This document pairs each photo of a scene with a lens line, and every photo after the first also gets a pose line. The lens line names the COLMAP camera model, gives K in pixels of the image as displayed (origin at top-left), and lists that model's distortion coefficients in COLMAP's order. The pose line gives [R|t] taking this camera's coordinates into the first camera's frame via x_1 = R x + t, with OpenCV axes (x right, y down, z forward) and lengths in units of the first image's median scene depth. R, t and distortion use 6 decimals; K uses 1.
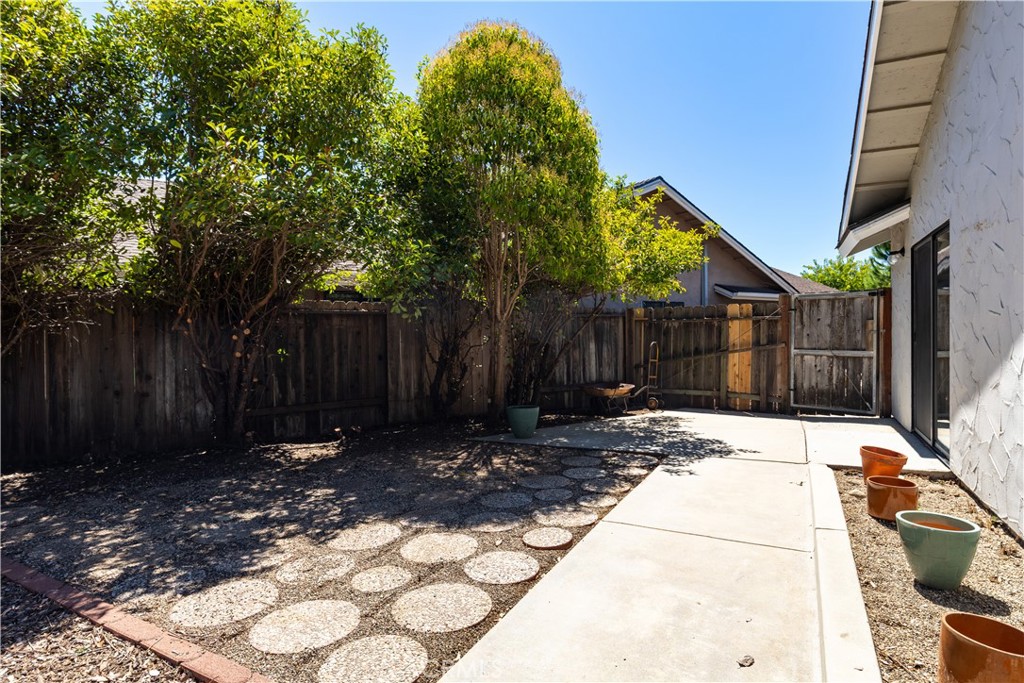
lens RADIAL K [[538.9, 0, 514.0], [0, 538.9, 335.7], [0, 0, 1]] dist [-0.005822, -0.001300]
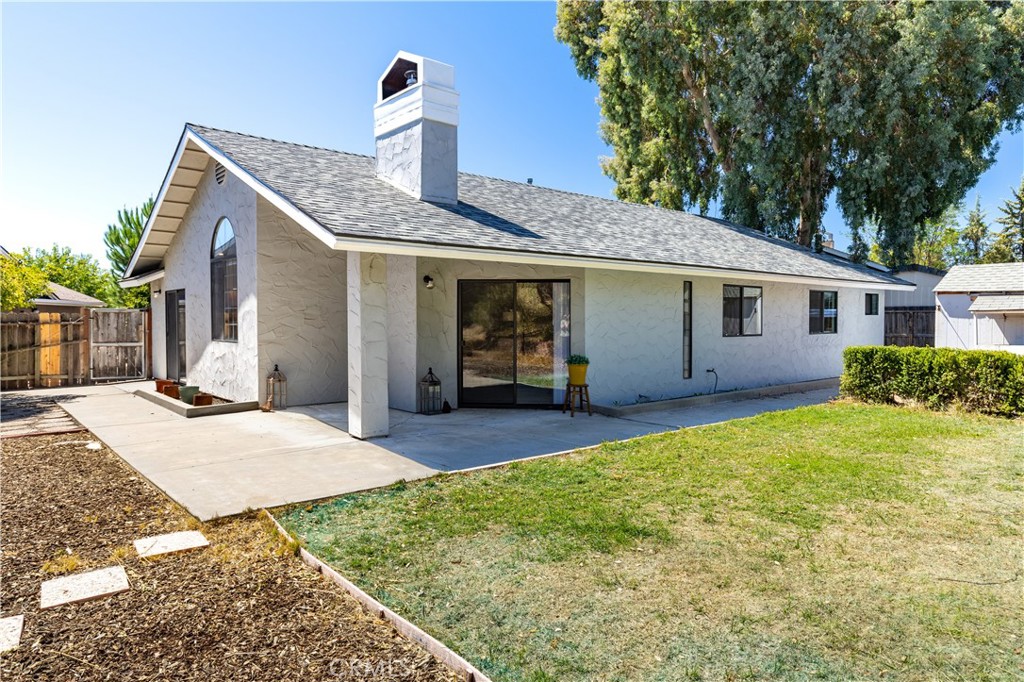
lens RADIAL K [[644.6, 0, 511.0], [0, 644.6, 324.9], [0, 0, 1]] dist [0.015264, -0.006669]
pose [[0.371999, -0.004156, 0.928224, -0.860902], [0.011634, 0.999932, -0.000185, -0.014702], [-0.928160, 0.010868, 0.372022, -0.926933]]
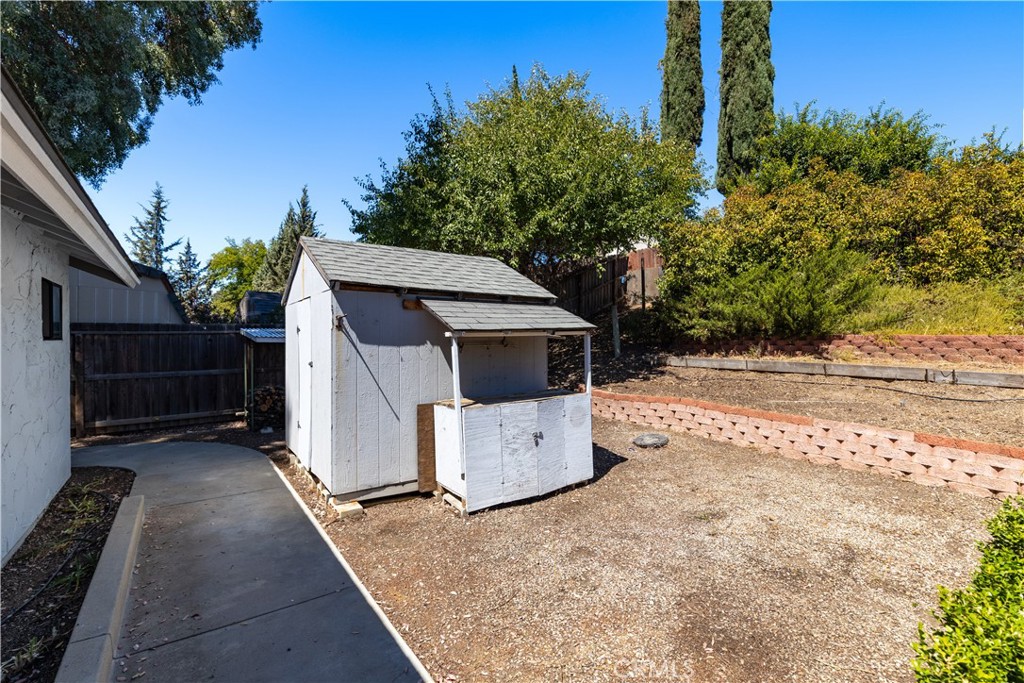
lens RADIAL K [[459.6, 0, 518.4], [0, 459.6, 336.6], [0, 0, 1]] dist [0.005927, -0.000939]
pose [[-0.900727, 0.009548, 0.434280, 0.927441], [0.013908, 0.999880, 0.006863, -0.033941], [-0.434163, 0.012222, -0.900752, -0.982419]]
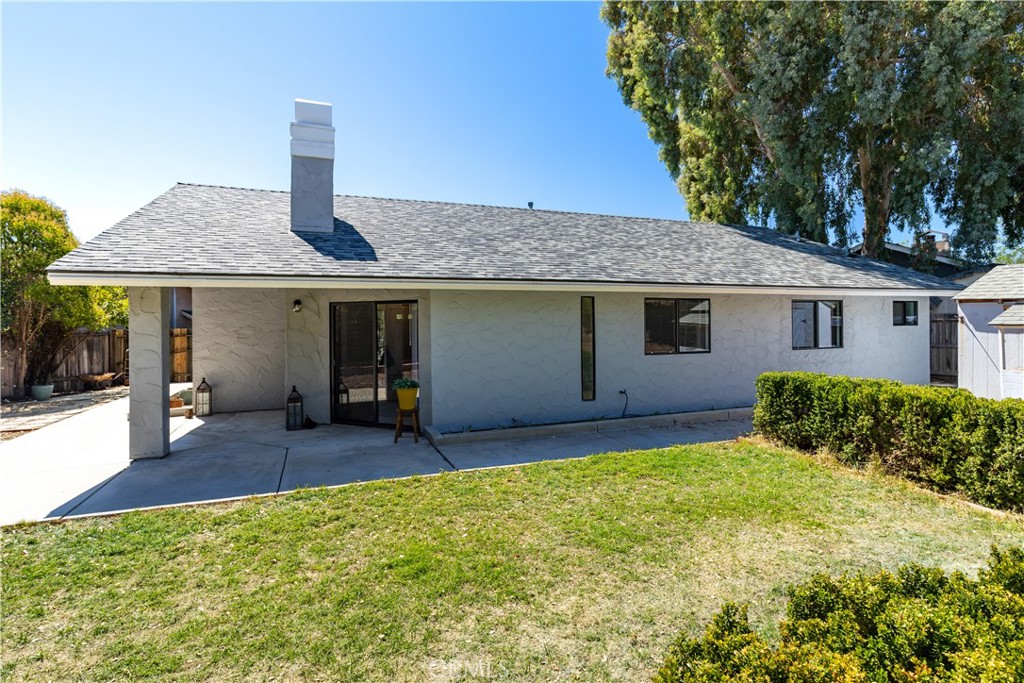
lens RADIAL K [[504.7, 0, 503.8], [0, 504.7, 316.4], [0, 0, 1]] dist [-0.000910, 0.000787]
pose [[0.662086, 0.006874, 0.749397, -0.226739], [0.016403, 0.999585, -0.023661, -0.047734], [-0.749249, 0.027958, 0.661699, -1.361558]]
